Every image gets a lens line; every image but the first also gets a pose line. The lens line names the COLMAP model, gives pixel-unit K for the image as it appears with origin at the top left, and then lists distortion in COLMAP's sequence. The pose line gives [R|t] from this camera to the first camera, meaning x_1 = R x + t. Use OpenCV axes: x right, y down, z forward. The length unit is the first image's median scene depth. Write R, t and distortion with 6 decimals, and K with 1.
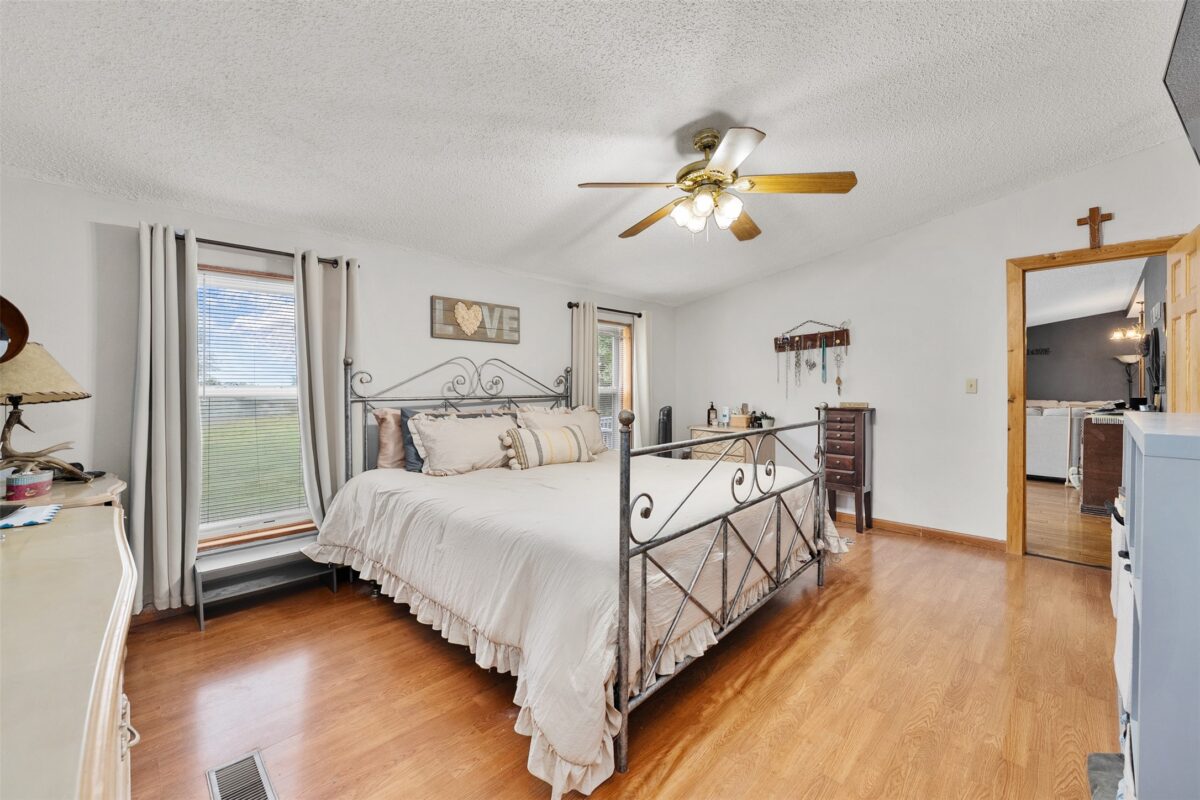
lens RADIAL K [[480.6, 0, 594.2], [0, 480.6, 388.5], [0, 0, 1]] dist [0.001657, 0.000009]
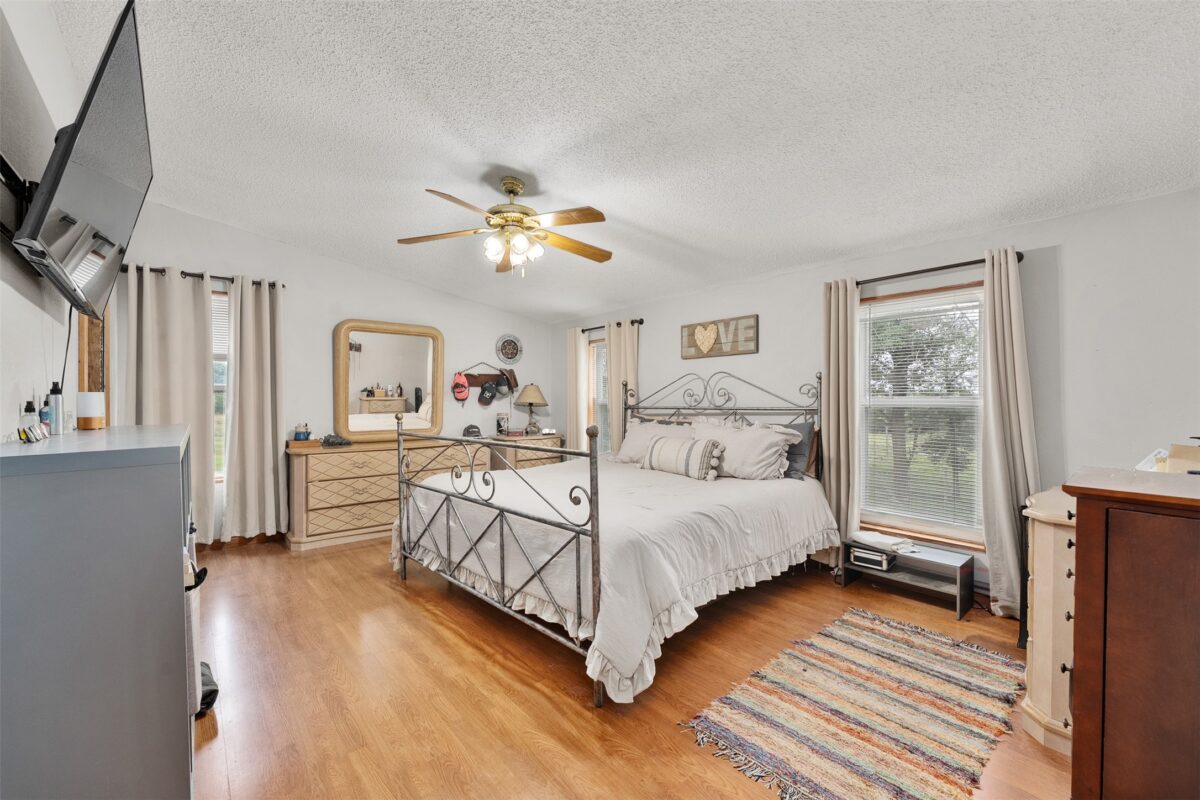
lens RADIAL K [[480.6, 0, 594.4], [0, 480.6, 403.5], [0, 0, 1]] dist [0.001657, 0.000009]
pose [[-0.066496, 0.004477, -0.997777, 0.889300], [-0.001600, 0.999988, 0.004594, 0.002124], [0.997785, 0.001902, -0.066488, 0.831665]]
